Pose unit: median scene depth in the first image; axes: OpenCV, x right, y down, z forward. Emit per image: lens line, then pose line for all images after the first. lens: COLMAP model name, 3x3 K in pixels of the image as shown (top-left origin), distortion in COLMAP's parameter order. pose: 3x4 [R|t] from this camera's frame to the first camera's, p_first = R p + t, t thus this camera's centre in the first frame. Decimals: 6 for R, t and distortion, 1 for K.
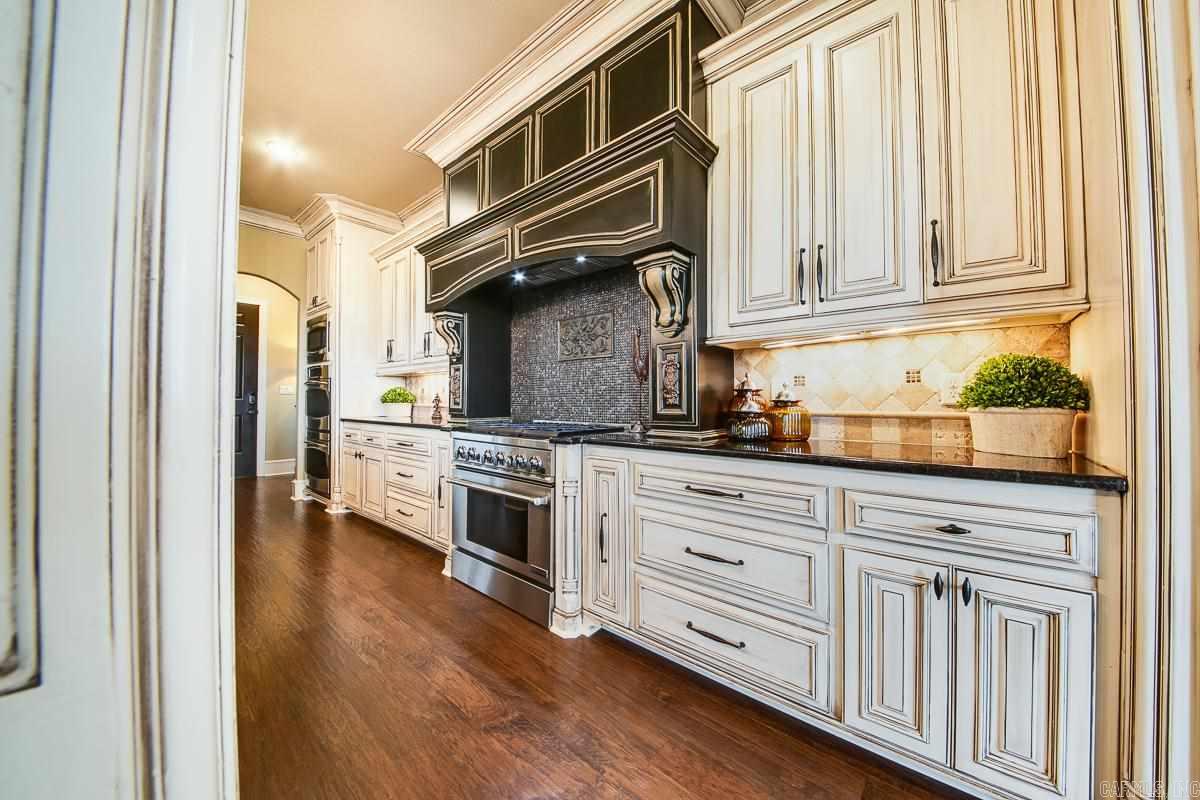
lens RADIAL K [[421.0, 0, 620.2], [0, 421.0, 396.2], [0, 0, 1]] dist [-0.003800, -0.000988]
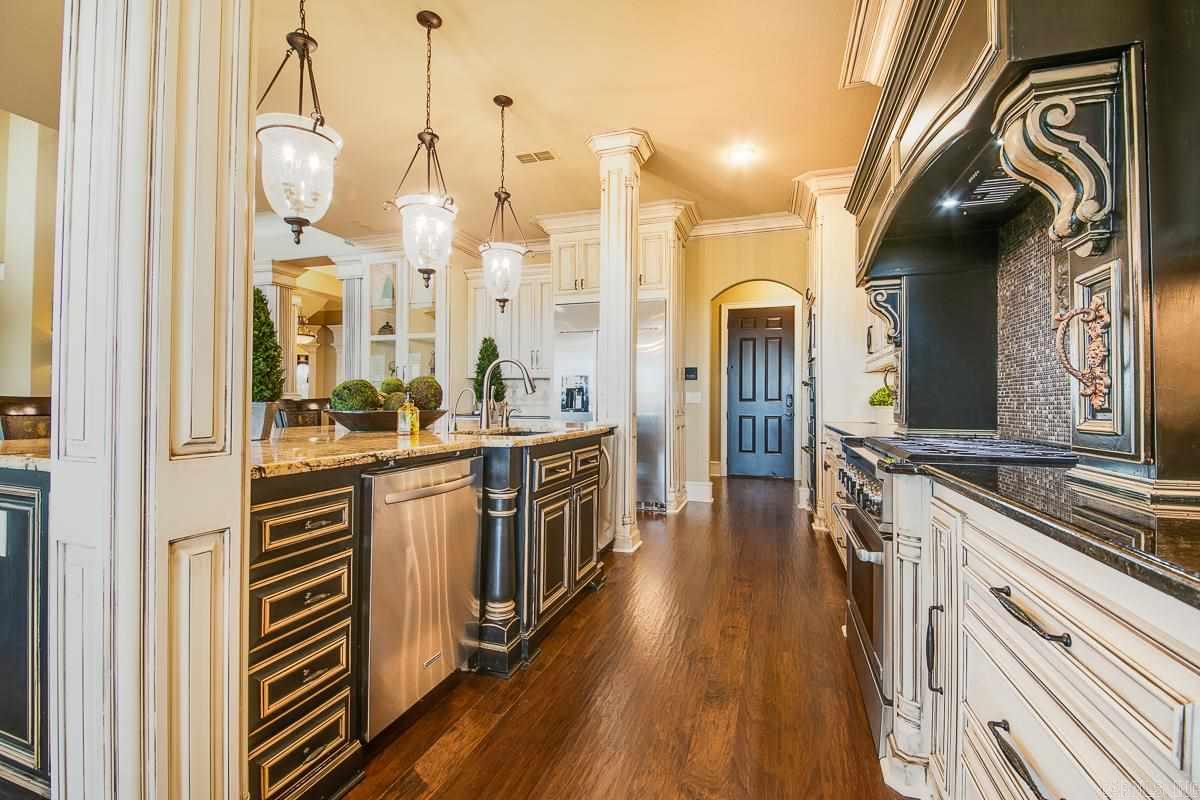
lens RADIAL K [[546.9, 0, 600.3], [0, 546.9, 398.1], [0, 0, 1]] dist [-0.019757, -0.000676]
pose [[0.356107, -0.004846, -0.934433, 0.772301], [0.005699, 0.999979, -0.003014, 0.009090], [0.934428, -0.004252, 0.356127, 0.540367]]
